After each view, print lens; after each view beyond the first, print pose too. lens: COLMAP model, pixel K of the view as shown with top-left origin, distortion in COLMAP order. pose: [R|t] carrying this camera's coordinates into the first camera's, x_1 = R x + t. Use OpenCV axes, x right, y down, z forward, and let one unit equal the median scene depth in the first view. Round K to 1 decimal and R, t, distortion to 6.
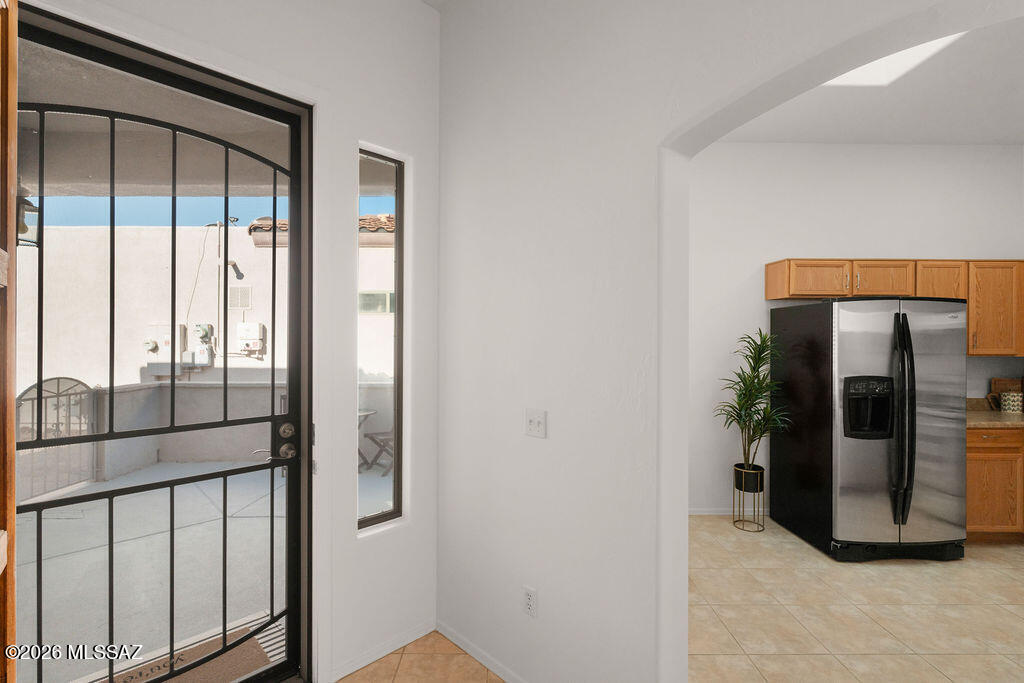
lens RADIAL K [[450.6, 0, 508.9], [0, 450.6, 343.1], [0, 0, 1]] dist [0.000216, 0.000110]
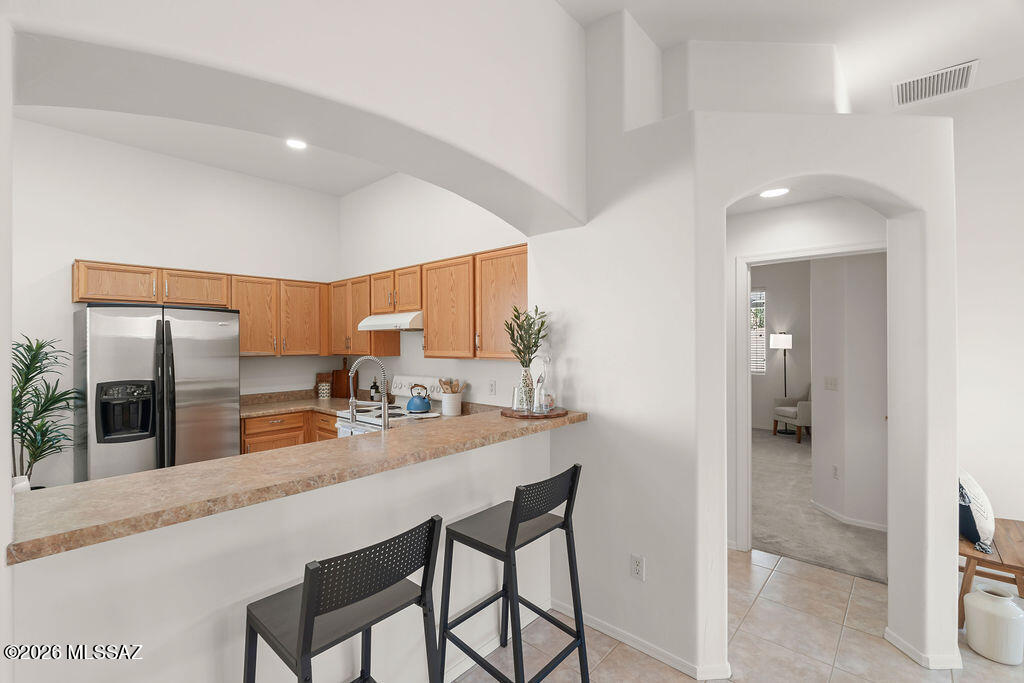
lens RADIAL K [[449.4, 0, 508.8], [0, 449.4, 338.7], [0, 0, 1]] dist [0.000938, -0.000024]
pose [[0.669689, -0.005420, 0.742622, 0.528005], [0.015243, 0.999863, -0.006448, -0.002316], [-0.742485, 0.015638, 0.669680, -0.293630]]
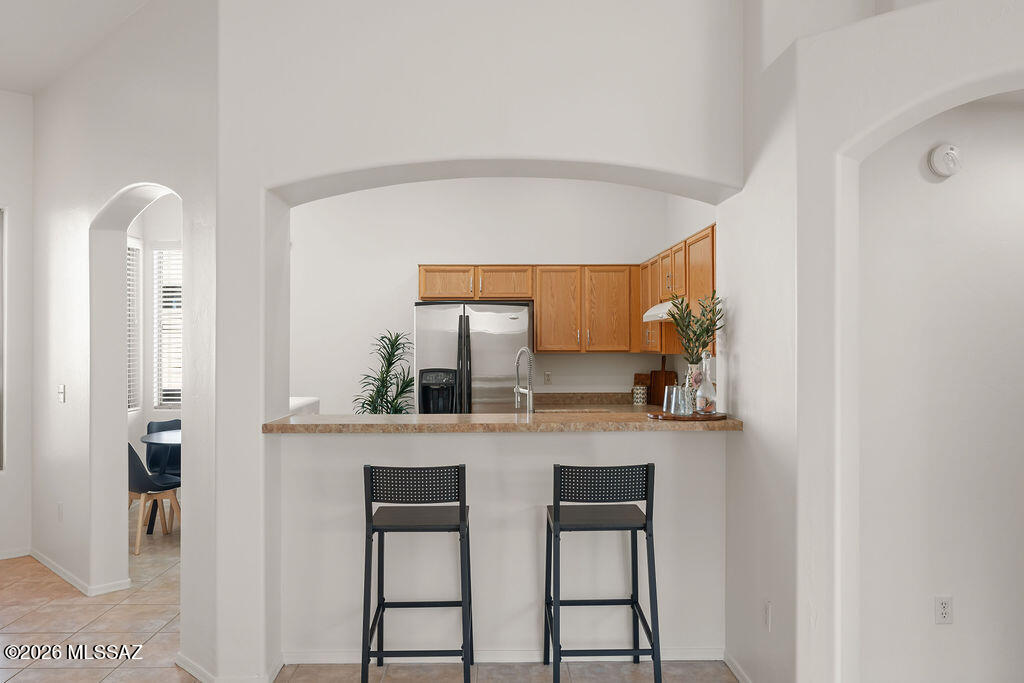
lens RADIAL K [[750.4, 0, 512.0], [0, 750.4, 341.5], [0, 0, 1]] dist [-0.002074, -0.000503]
pose [[0.999795, -0.006408, 0.019209, 0.813139], [0.006514, 0.999964, -0.005512, 0.012386], [-0.019173, 0.005636, 0.999800, -0.836422]]
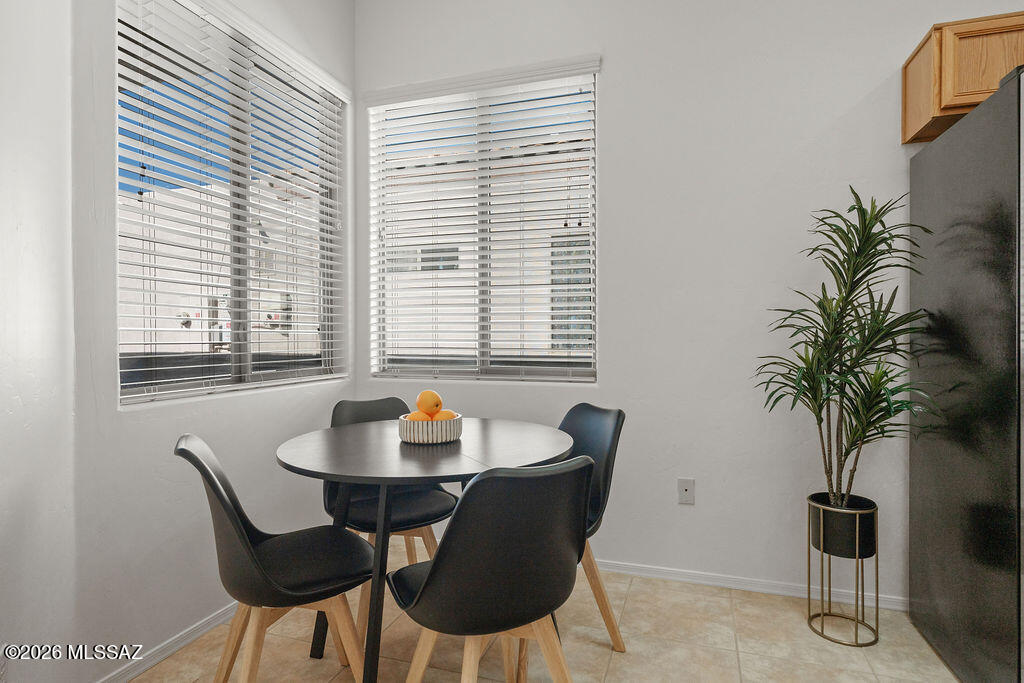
lens RADIAL K [[544.0, 0, 515.3], [0, 544.0, 338.7], [0, 0, 1]] dist [0.001727, 0.000832]
pose [[0.948944, -0.007251, -0.315361, 0.401095], [0.006786, 0.999974, -0.002572, 0.112389], [0.315371, 0.000301, 0.948968, 0.377201]]
